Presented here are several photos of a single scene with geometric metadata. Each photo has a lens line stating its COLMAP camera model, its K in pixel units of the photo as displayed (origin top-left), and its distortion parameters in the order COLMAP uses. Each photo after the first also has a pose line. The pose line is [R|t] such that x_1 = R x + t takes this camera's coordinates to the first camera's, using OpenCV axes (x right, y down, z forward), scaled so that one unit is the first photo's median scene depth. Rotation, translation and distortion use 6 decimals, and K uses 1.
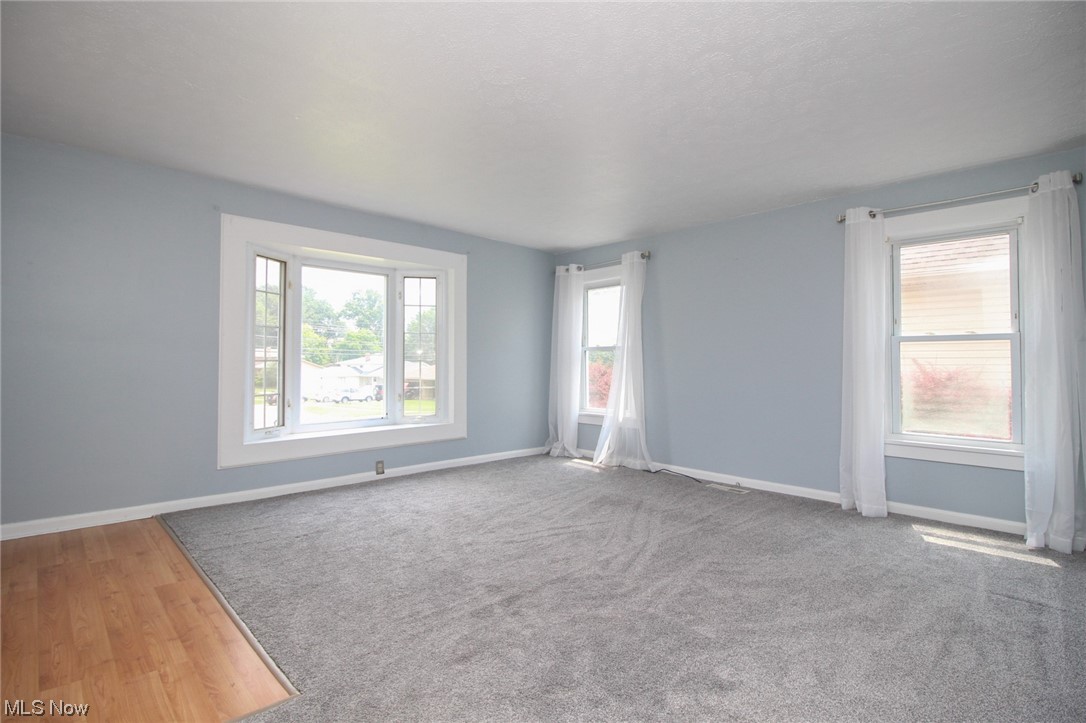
lens RADIAL K [[510.9, 0, 540.2], [0, 510.9, 361.5], [0, 0, 1]] dist [0.000834, 0.000039]
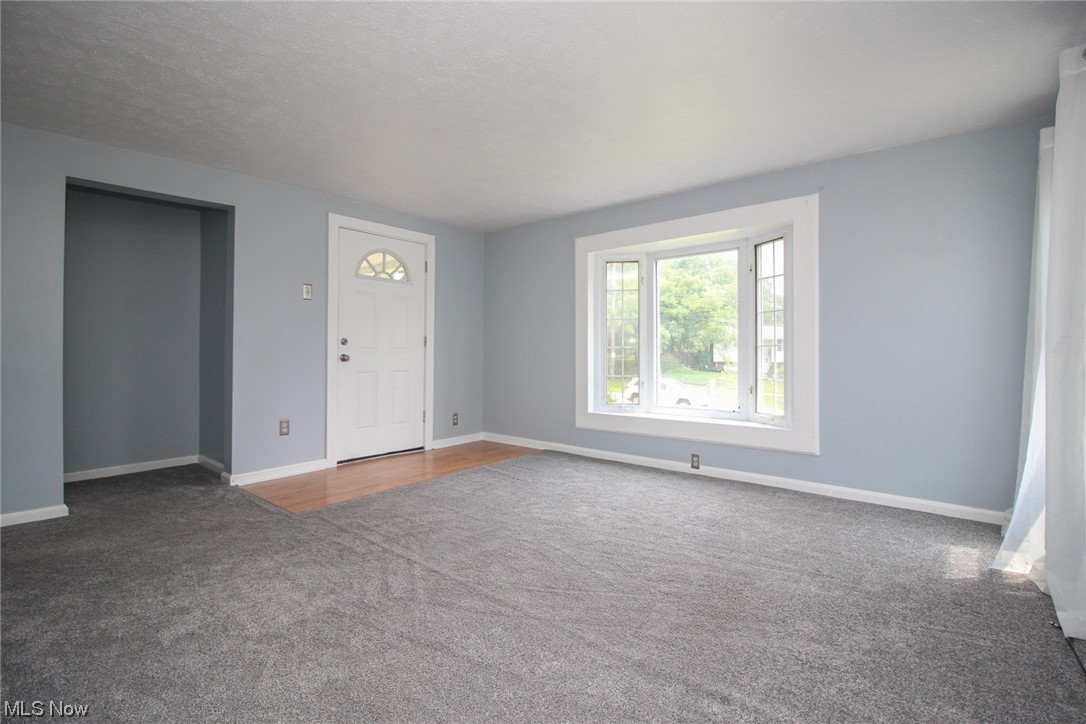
lens RADIAL K [[510.9, 0, 541.3], [0, 510.9, 360.3], [0, 0, 1]] dist [0.000834, 0.000039]
pose [[0.098194, 0.013529, -0.995075, 0.586698], [0.004661, 0.999890, 0.014054, 0.008929], [0.995156, -0.006018, 0.098120, 0.633717]]
